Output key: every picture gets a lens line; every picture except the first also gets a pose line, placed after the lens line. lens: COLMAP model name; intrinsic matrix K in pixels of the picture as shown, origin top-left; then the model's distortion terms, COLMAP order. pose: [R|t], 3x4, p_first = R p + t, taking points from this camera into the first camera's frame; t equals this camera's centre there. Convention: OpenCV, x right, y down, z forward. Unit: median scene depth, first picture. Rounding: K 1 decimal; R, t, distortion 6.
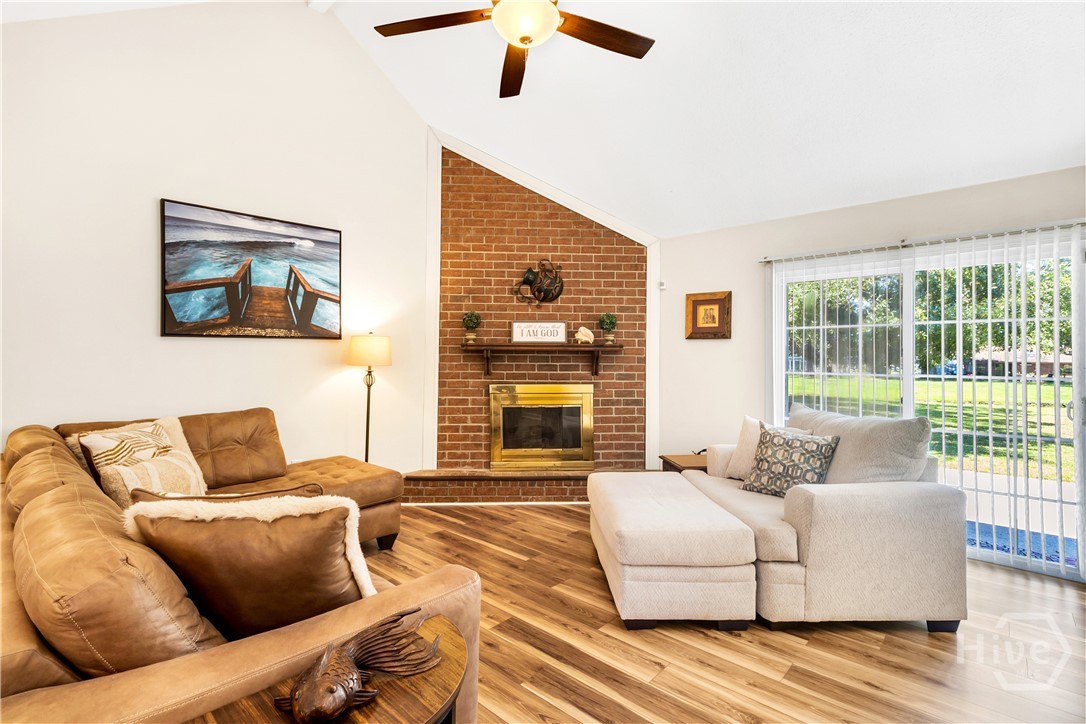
lens RADIAL K [[504.9, 0, 539.4], [0, 504.9, 350.4], [0, 0, 1]] dist [0.001481, 0.000826]
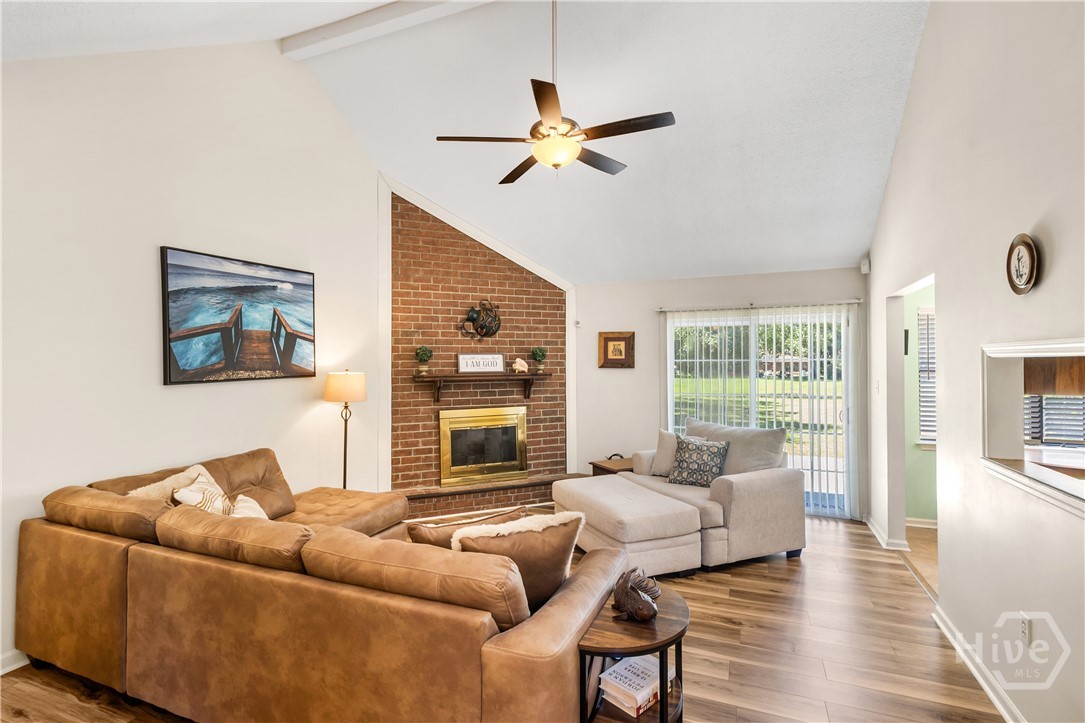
lens RADIAL K [[506.9, 0, 542.5], [0, 506.9, 361.5], [0, 0, 1]] dist [-0.000047, -0.000188]
pose [[0.937936, -0.012032, 0.346599, -0.274716], [0.006536, 0.999834, 0.017021, -0.059488], [-0.346746, -0.013699, 0.937859, -0.133216]]
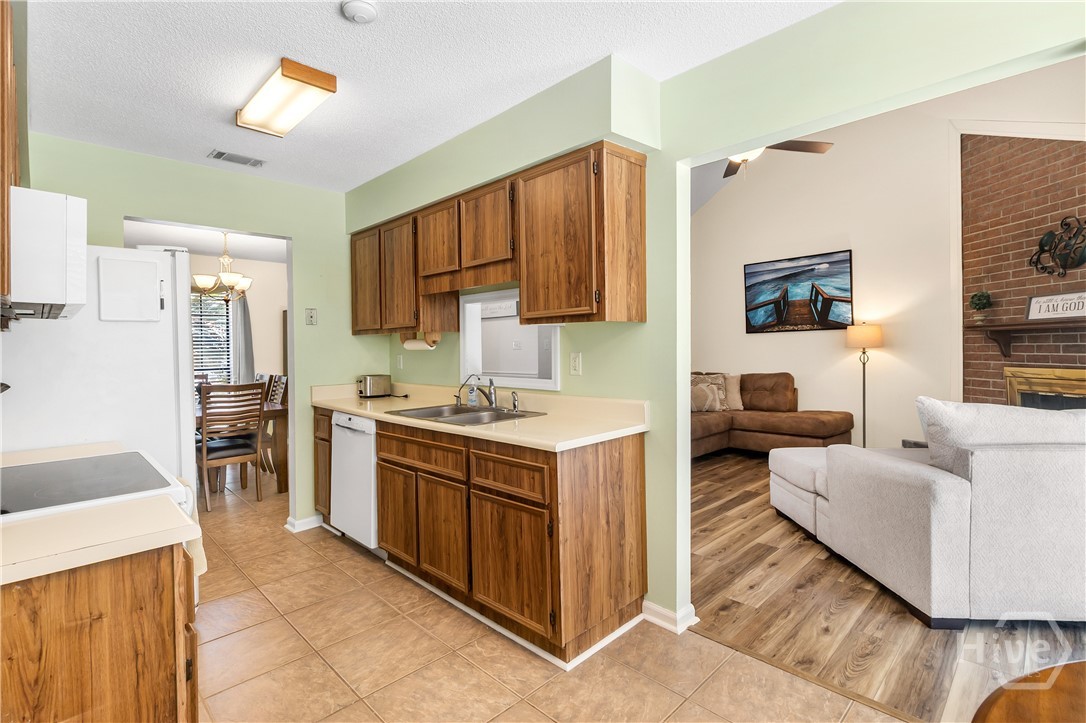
lens RADIAL K [[511.8, 0, 519.4], [0, 511.8, 348.4], [0, 0, 1]] dist [0.000424, -0.000207]
pose [[-0.069470, -0.005911, -0.997567, 0.922244], [0.029339, 0.999538, -0.007965, 0.014366], [0.997153, -0.029821, -0.069265, 0.166773]]
